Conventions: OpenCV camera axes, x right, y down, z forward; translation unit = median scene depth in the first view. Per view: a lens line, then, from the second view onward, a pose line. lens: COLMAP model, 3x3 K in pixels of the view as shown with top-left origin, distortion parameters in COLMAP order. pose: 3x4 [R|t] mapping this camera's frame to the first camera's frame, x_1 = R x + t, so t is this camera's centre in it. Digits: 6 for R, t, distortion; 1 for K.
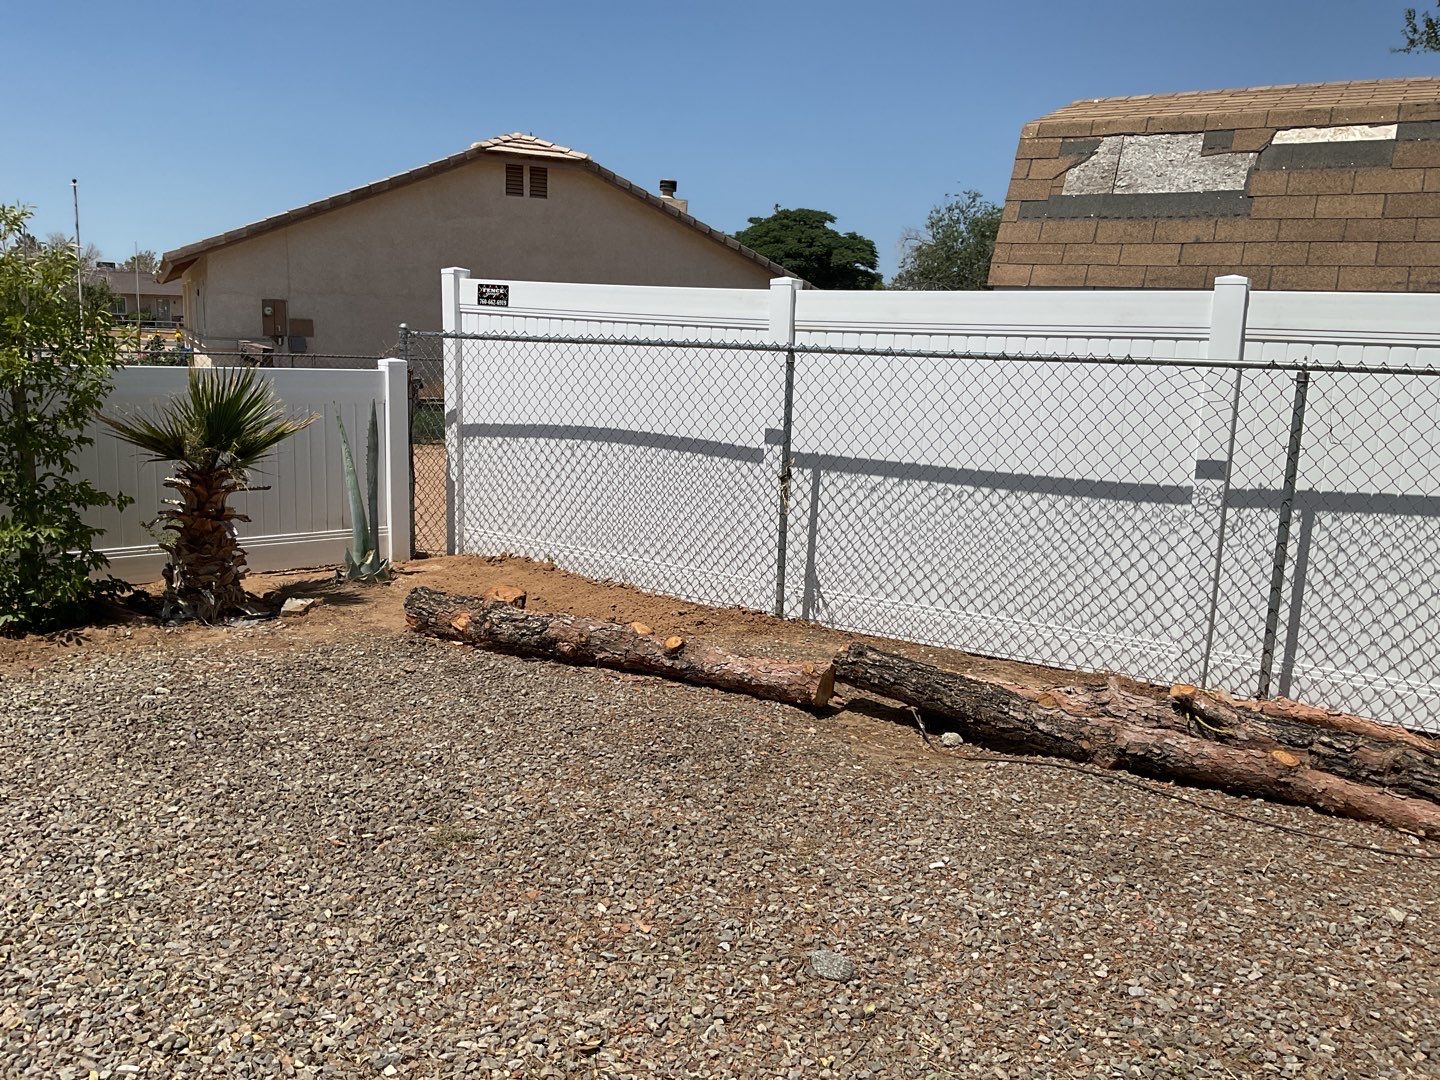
lens RADIAL K [[1193.1, 0, 724.7], [0, 1193.1, 538.1], [0, 0, 1]] dist [0.077319, -0.119429]
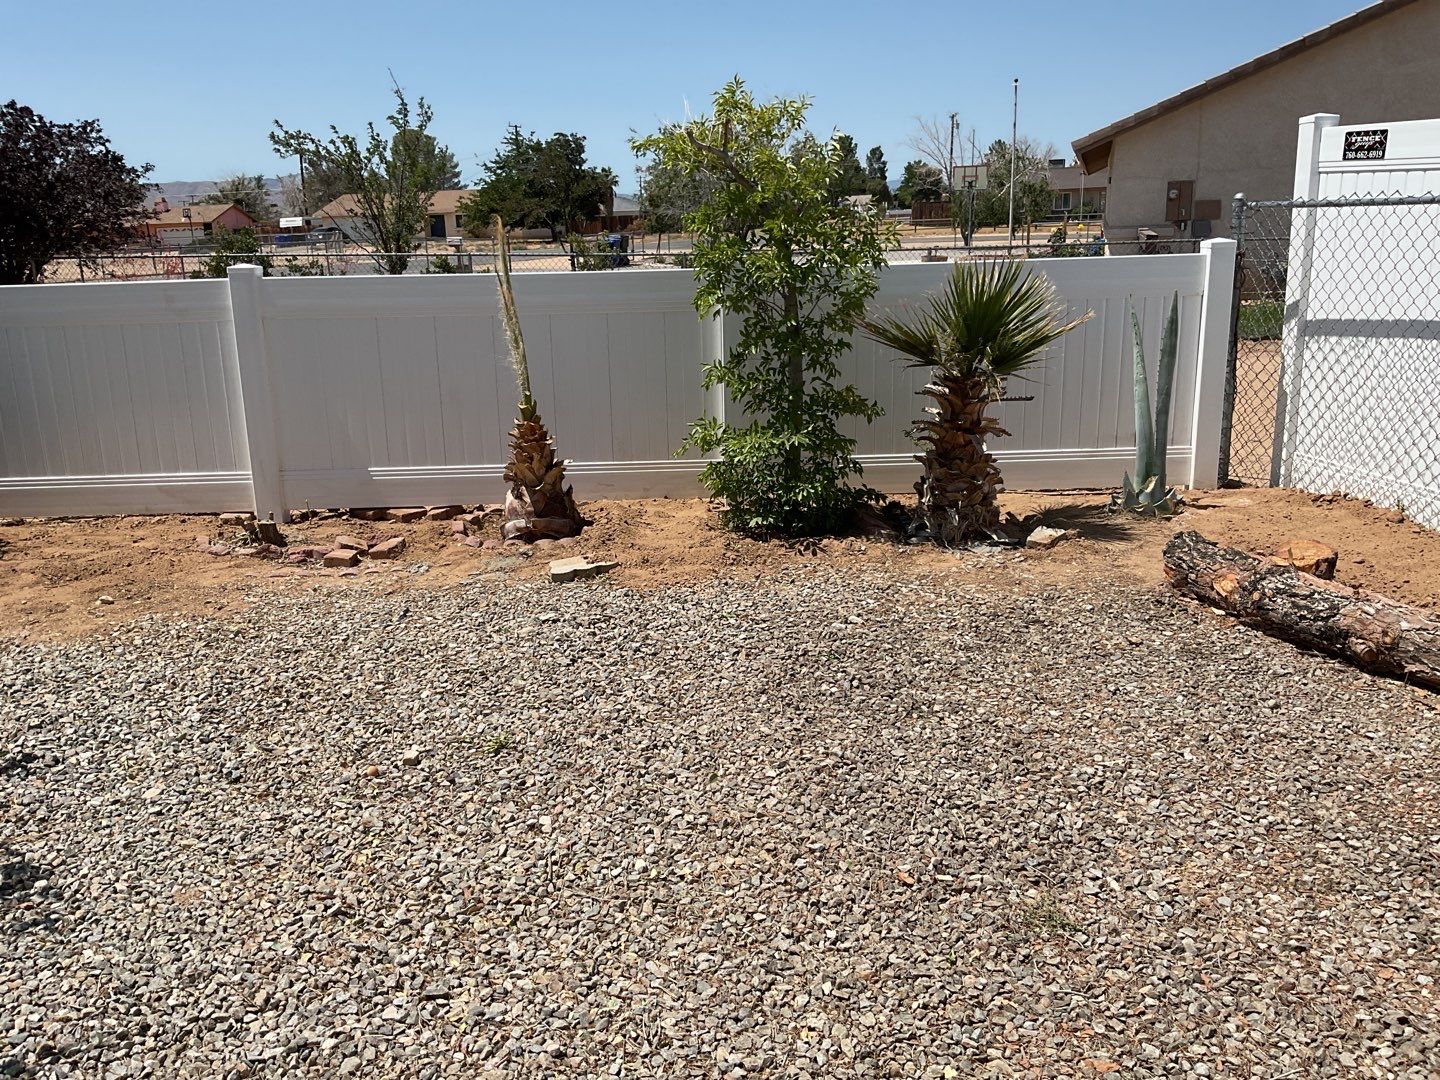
lens RADIAL K [[1193.1, 0, 711.7], [0, 1193.1, 537.9], [0, 0, 1]] dist [0.077319, -0.119429]
pose [[0.736499, 0.115878, -0.666439, 0.047088], [-0.056098, 0.992287, 0.110540, -0.026163], [0.674108, -0.044027, 0.737319, 0.208441]]
